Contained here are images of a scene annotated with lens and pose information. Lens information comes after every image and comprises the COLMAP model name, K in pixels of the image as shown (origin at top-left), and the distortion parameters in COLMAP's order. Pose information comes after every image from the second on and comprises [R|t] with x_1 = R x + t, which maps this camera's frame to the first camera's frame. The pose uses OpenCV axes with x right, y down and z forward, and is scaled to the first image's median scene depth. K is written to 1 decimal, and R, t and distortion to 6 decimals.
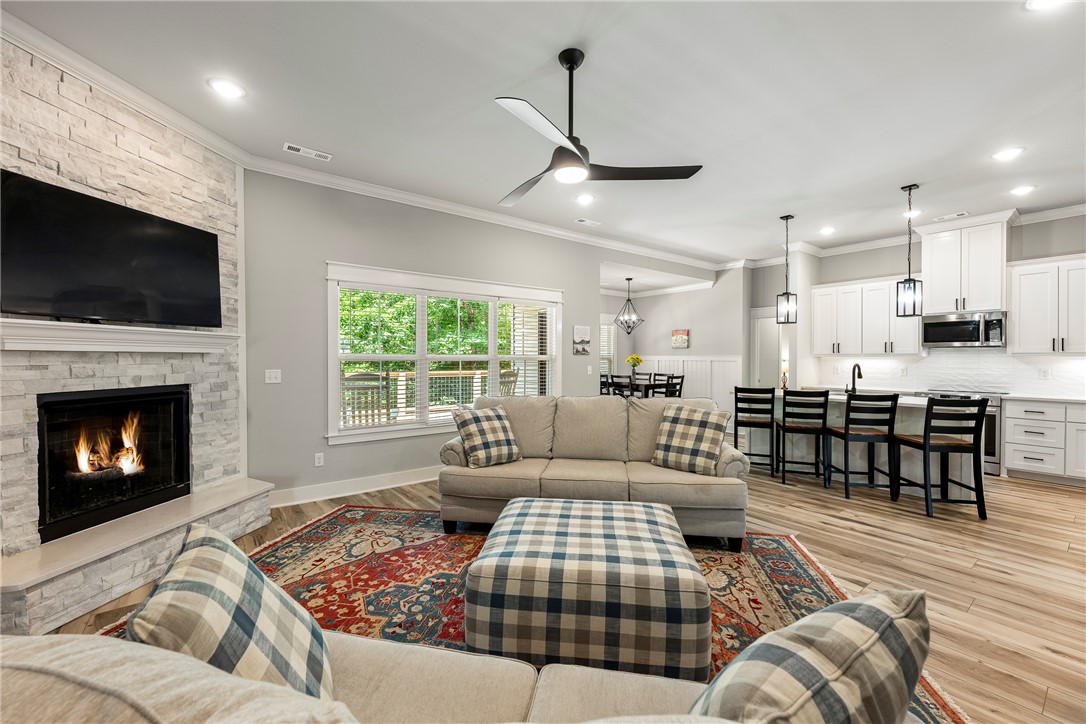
lens RADIAL K [[439.0, 0, 551.5], [0, 439.0, 362.2], [0, 0, 1]] dist [-0.000562, 0.000373]
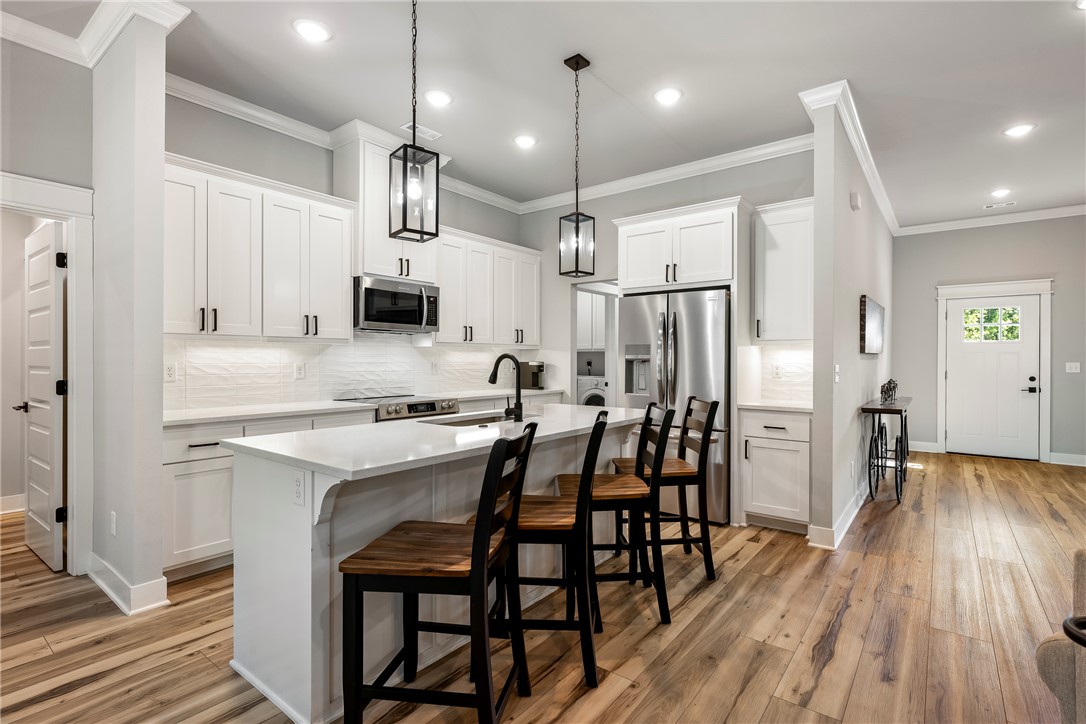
lens RADIAL K [[511.6, 0, 544.9], [0, 511.6, 360.3], [0, 0, 1]] dist [0.002356, 0.000032]
pose [[-0.257955, -0.005784, 0.966140, 0.118364], [0.005297, 0.999959, 0.007400, 0.005715], [-0.966142, 0.007026, -0.257914, 1.022295]]
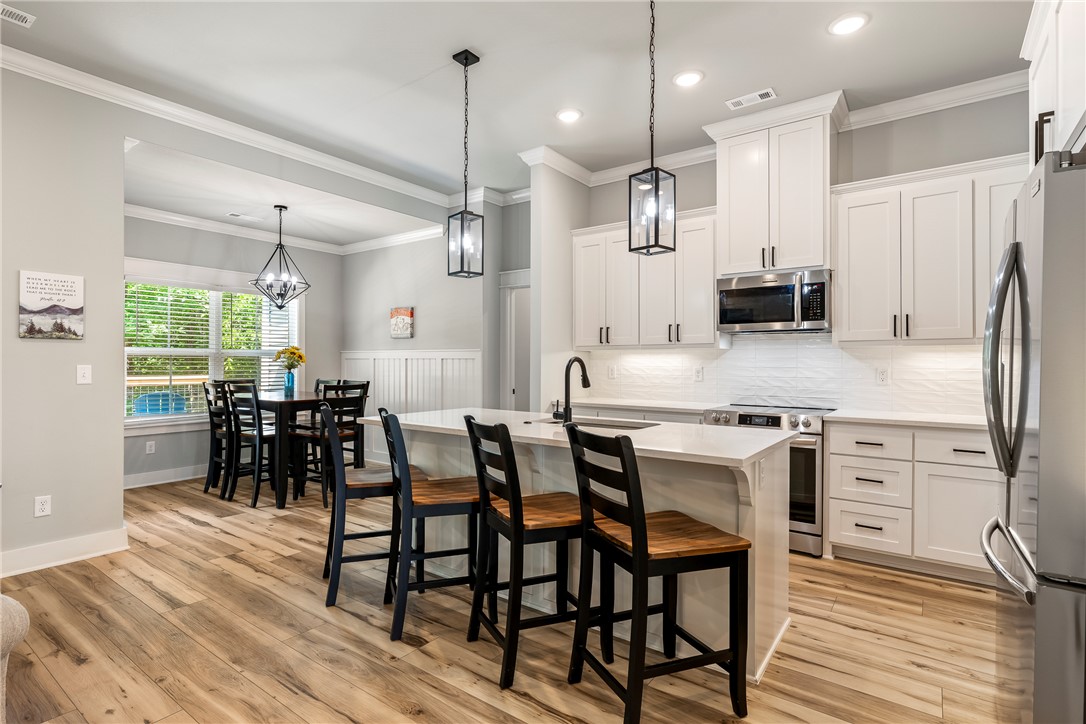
lens RADIAL K [[532.9, 0, 541.5], [0, 532.9, 363.0], [0, 0, 1]] dist [-0.004111, -0.000030]
pose [[0.960645, 0.000901, 0.277779, 0.458470], [0.001054, 0.999976, -0.006891, 0.012788], [-0.277778, 0.006913, 0.960620, 0.417368]]
